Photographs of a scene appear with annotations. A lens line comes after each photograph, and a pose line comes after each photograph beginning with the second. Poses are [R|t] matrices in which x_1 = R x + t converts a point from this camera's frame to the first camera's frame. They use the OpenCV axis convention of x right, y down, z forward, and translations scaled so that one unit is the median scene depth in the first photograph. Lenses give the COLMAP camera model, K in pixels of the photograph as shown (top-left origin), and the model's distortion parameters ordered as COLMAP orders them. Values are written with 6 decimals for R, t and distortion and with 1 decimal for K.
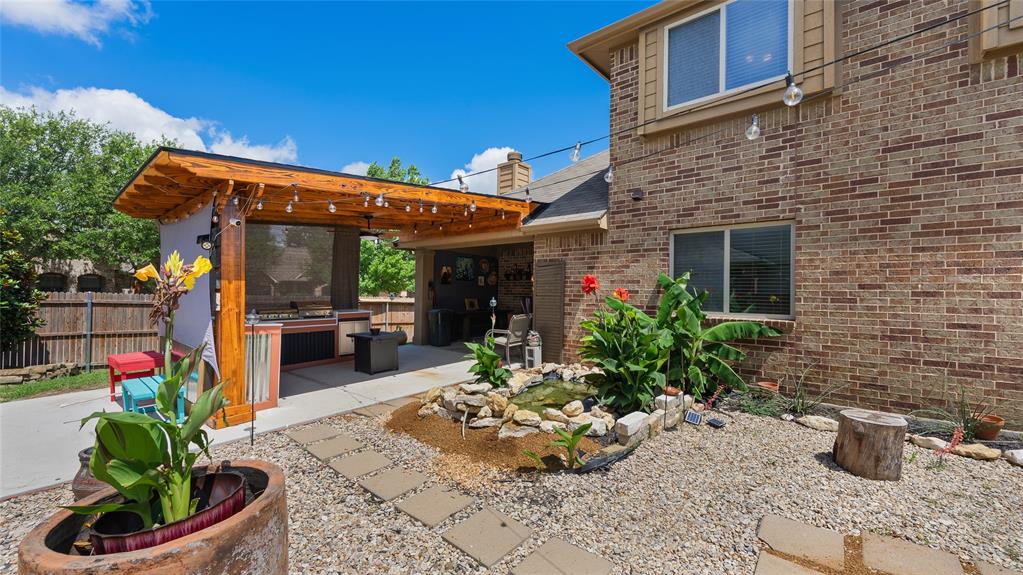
lens RADIAL K [[421.8, 0, 509.2], [0, 421.8, 292.9], [0, 0, 1]] dist [-0.002763, 0.000381]
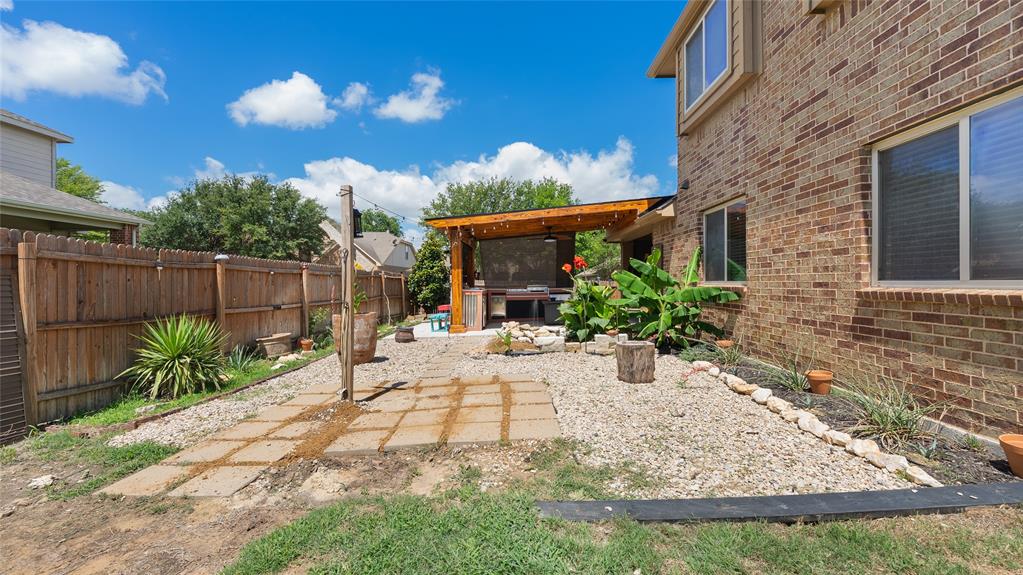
lens RADIAL K [[421.8, 0, 511.4], [0, 421.8, 291.6], [0, 0, 1]] dist [-0.002763, 0.000381]
pose [[0.633940, 0.000052, -0.773383, 0.811496], [0.013417, 0.999849, 0.011065, 0.043466], [0.773266, -0.017391, 0.633843, -0.122606]]
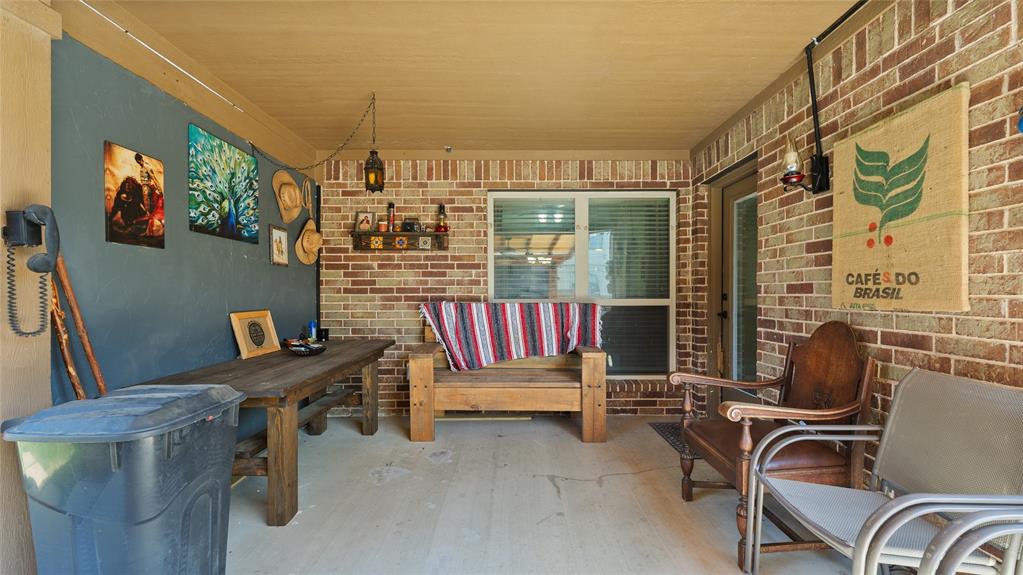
lens RADIAL K [[421.8, 0, 506.1], [0, 421.8, 282.0], [0, 0, 1]] dist [-0.002763, 0.000381]
pose [[0.756555, 0.000688, 0.653929, -0.222566], [0.014134, 0.999749, -0.017405, 0.004091], [-0.653777, 0.022410, 0.756355, 1.125005]]
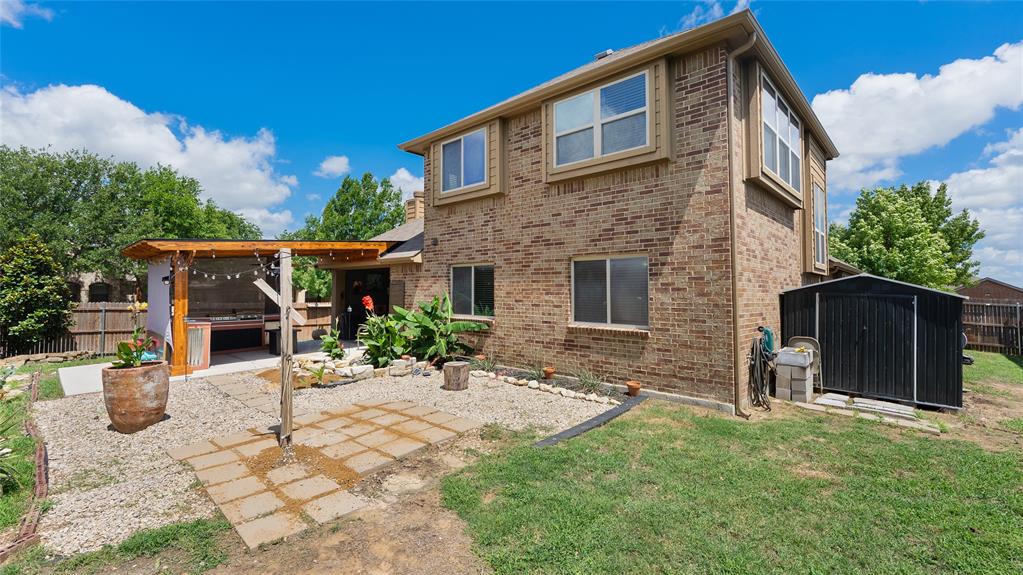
lens RADIAL K [[446.5, 0, 504.3], [0, 446.5, 286.3], [0, 0, 1]] dist [-0.000023, -0.001402]
pose [[0.999140, -0.006836, -0.040908, 0.567377], [0.006261, 0.999880, -0.014149, -0.033478], [0.041000, 0.013880, 0.999063, -0.612058]]
